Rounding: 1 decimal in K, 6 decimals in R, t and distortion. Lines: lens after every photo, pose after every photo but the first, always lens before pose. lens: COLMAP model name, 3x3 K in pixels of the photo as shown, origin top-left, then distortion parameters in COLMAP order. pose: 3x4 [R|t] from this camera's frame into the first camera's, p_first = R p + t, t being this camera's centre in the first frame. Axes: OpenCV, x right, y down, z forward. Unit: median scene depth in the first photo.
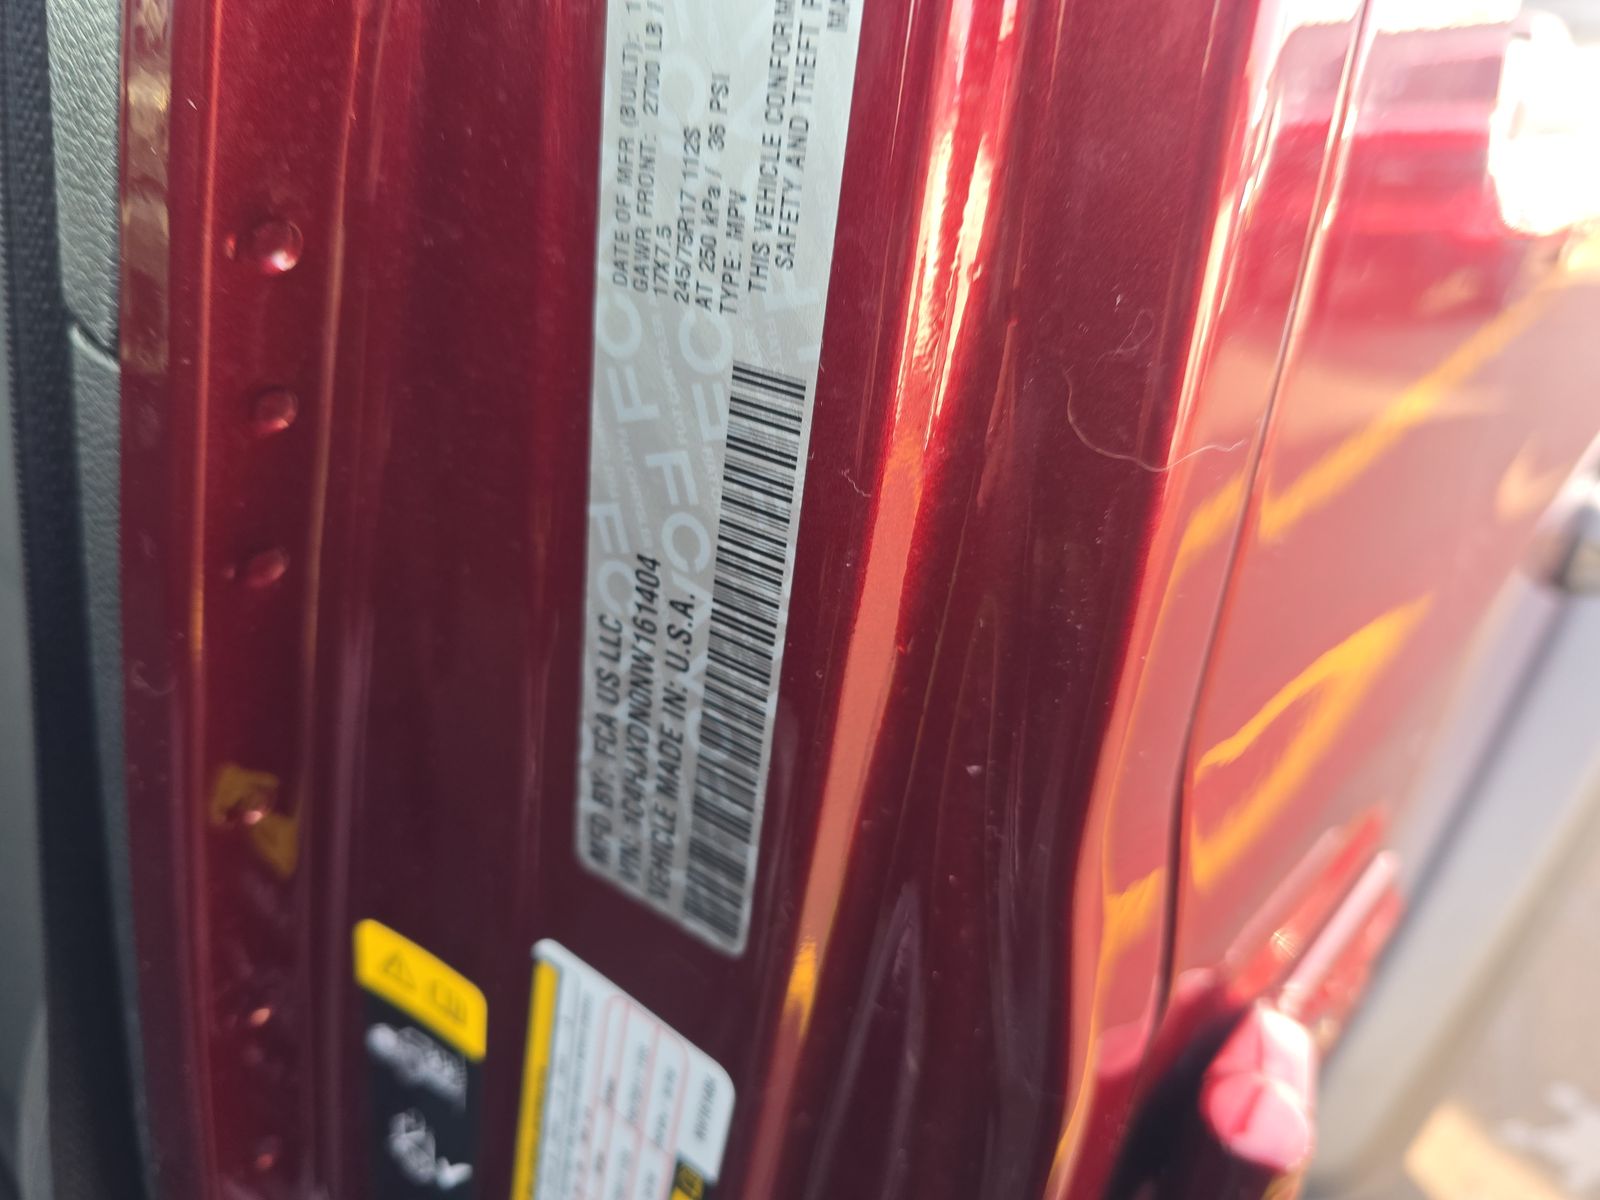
lens RADIAL K [[1049.7, 0, 800.0], [0, 1049.7, 600.0], [0, 0, 1]] dist [0.000338, -0.023153]
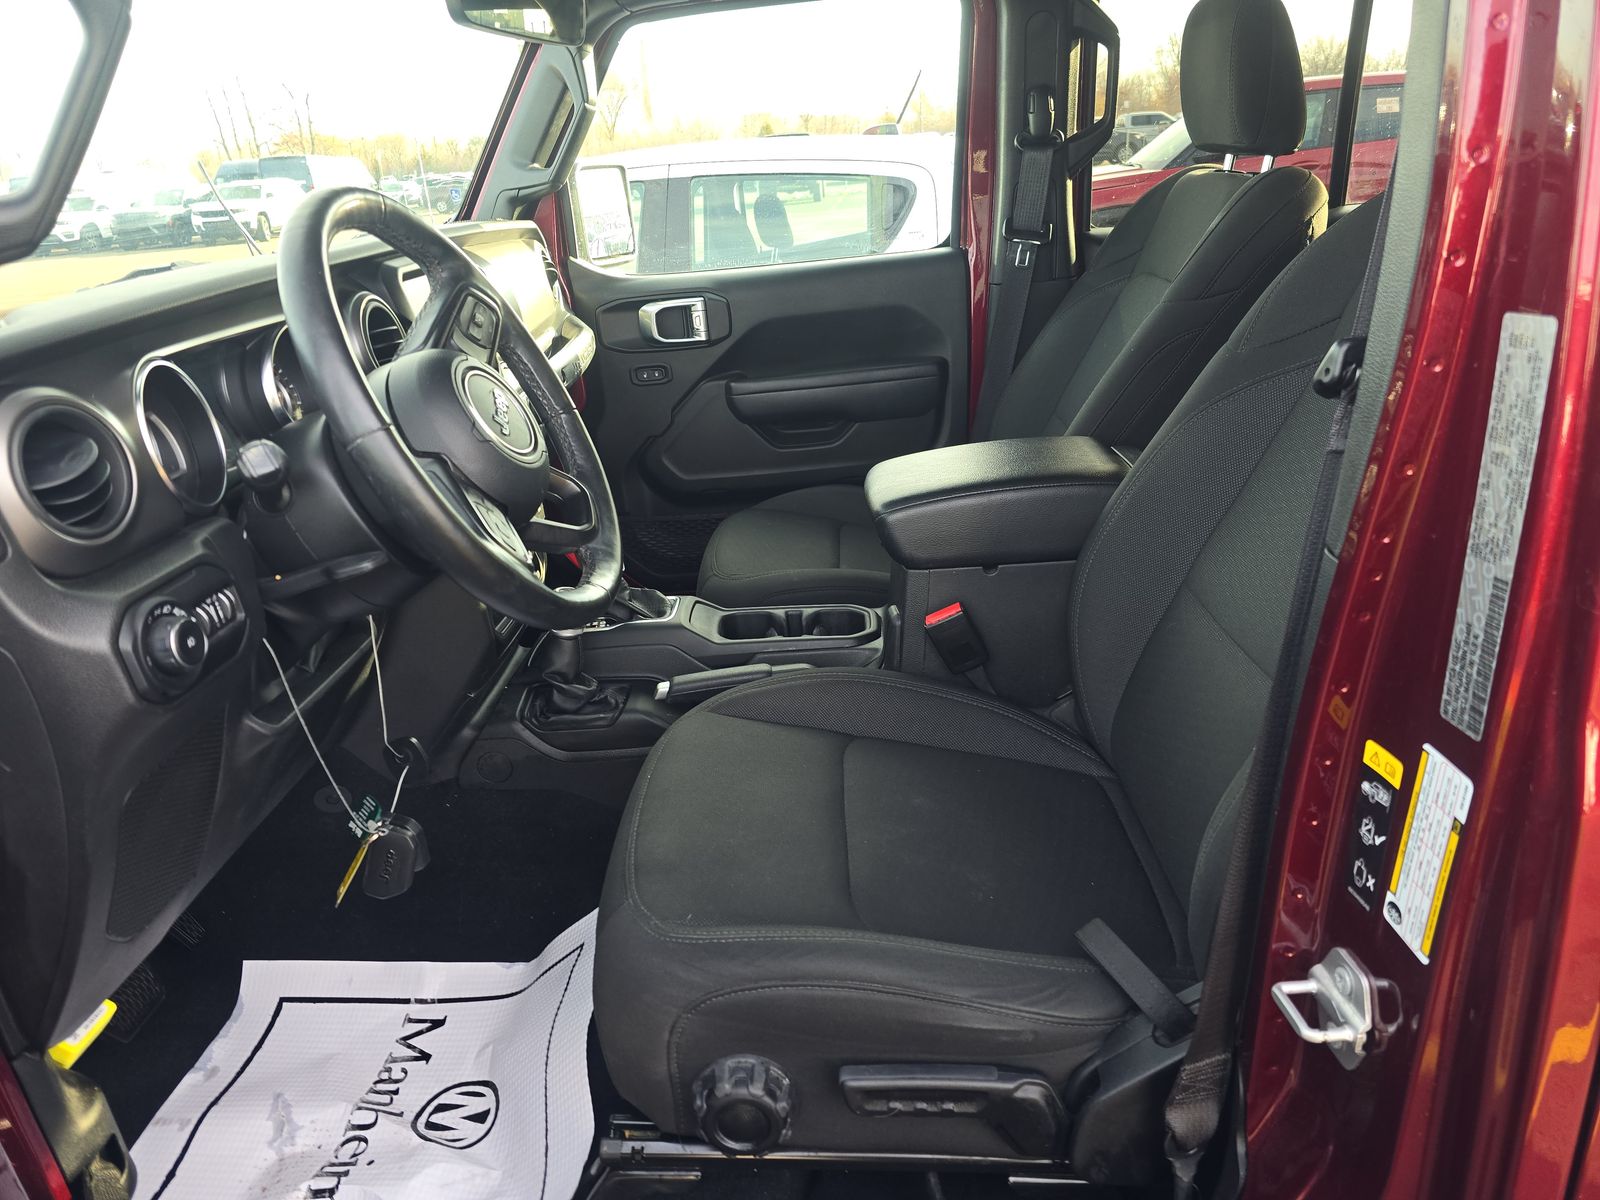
lens RADIAL K [[1049.7, 0, 800.0], [0, 1049.7, 600.0], [0, 0, 1]] dist [0.000338, -0.023153]
pose [[0.587310, 0.115945, -0.801014, 1.395582], [-0.233810, 0.971795, -0.030766, 0.537601], [0.774854, 0.205355, 0.597855, -3.033575]]
